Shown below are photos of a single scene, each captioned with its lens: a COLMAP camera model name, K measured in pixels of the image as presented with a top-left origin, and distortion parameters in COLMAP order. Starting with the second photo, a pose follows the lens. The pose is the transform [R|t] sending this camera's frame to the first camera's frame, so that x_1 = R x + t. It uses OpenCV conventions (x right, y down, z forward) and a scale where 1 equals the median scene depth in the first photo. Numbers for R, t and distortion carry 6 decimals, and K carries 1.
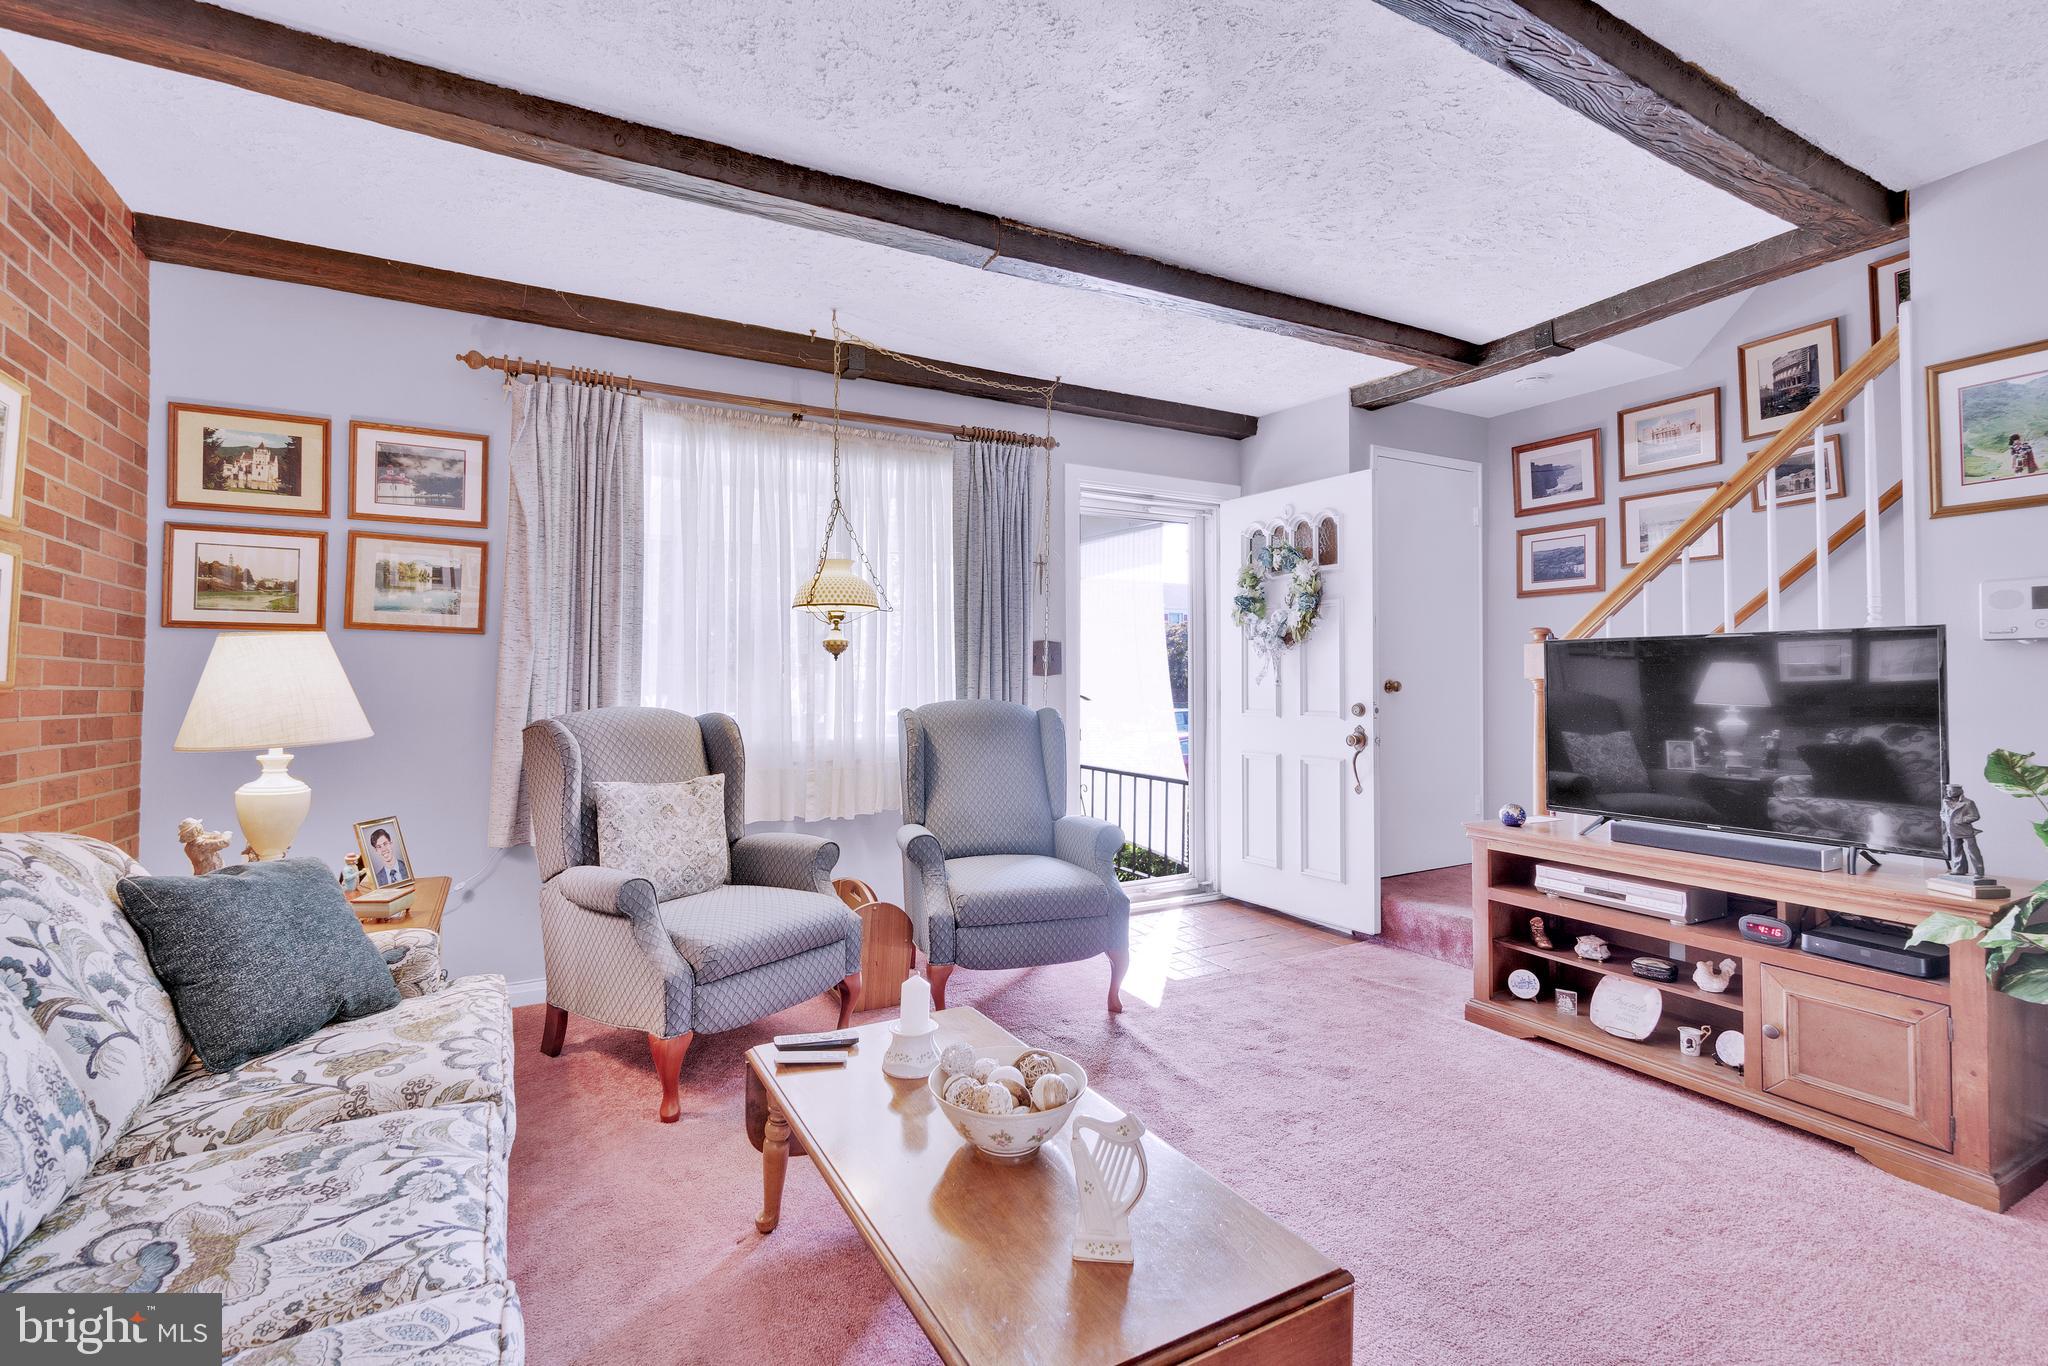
lens RADIAL K [[916.3, 0, 1002.1], [0, 916.3, 678.0], [0, 0, 1]] dist [0.001077, -0.001748]
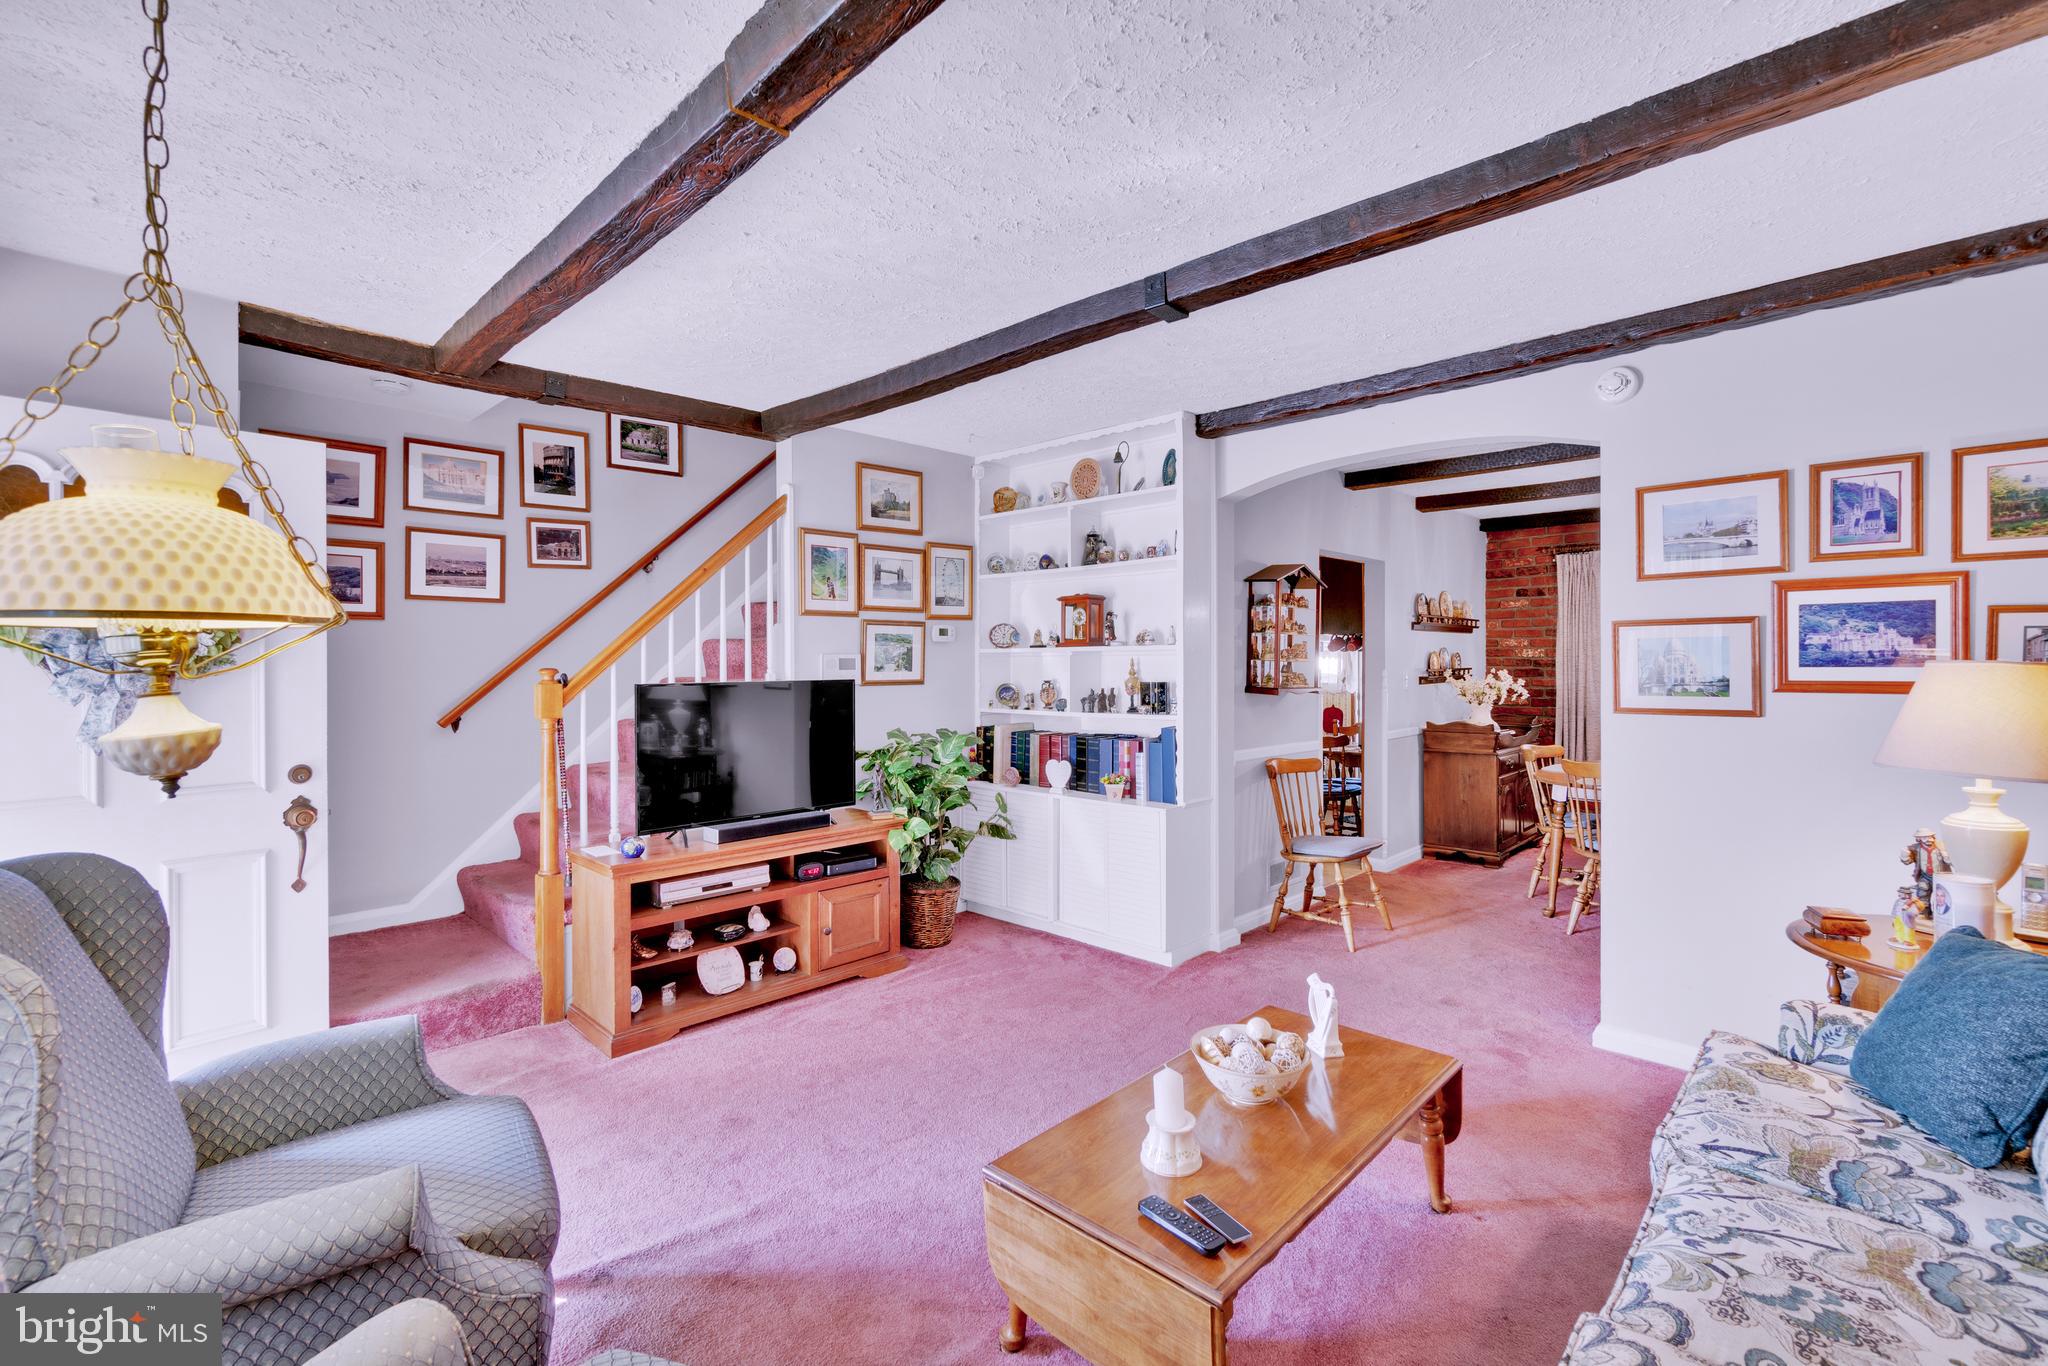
lens RADIAL K [[916.3, 0, 1015.0], [0, 916.3, 669.6], [0, 0, 1]] dist [0.001077, -0.001748]
pose [[-0.313008, -0.008869, 0.949709, -0.543333], [0.003200, 0.999941, 0.010392, -0.061452], [-0.949745, 0.006292, -0.312961, 0.818305]]
